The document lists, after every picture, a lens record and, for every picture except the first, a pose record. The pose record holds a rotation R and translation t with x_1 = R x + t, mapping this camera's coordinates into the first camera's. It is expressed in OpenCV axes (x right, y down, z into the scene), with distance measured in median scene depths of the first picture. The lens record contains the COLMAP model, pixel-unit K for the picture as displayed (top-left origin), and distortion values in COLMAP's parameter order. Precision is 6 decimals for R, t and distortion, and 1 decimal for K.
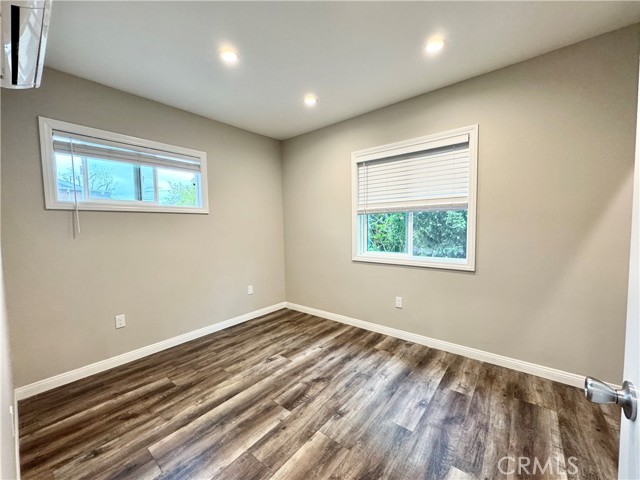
lens RADIAL K [[254.8, 0, 320.0], [0, 254.8, 240.0], [0, 0, 1]] dist [-0.001119, 0.000126]
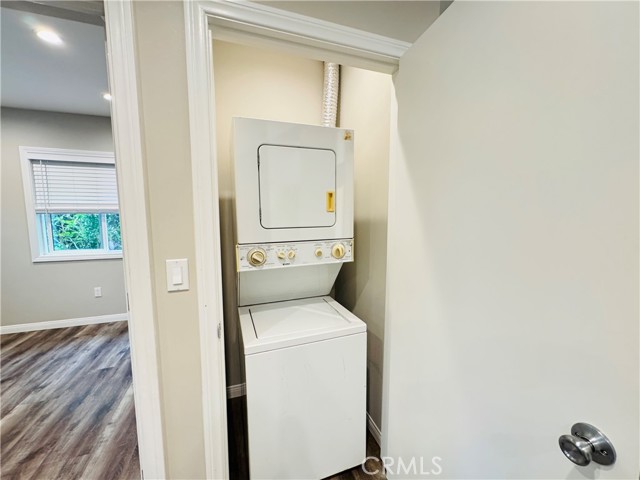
lens RADIAL K [[254.8, 0, 320.0], [0, 254.8, 240.0], [0, 0, 1]] dist [-0.001119, 0.000126]
pose [[0.525711, -0.069584, 0.847813, -0.134175], [0.038763, 0.997573, 0.057839, -0.018842], [-0.849780, 0.002457, 0.527132, -0.506130]]
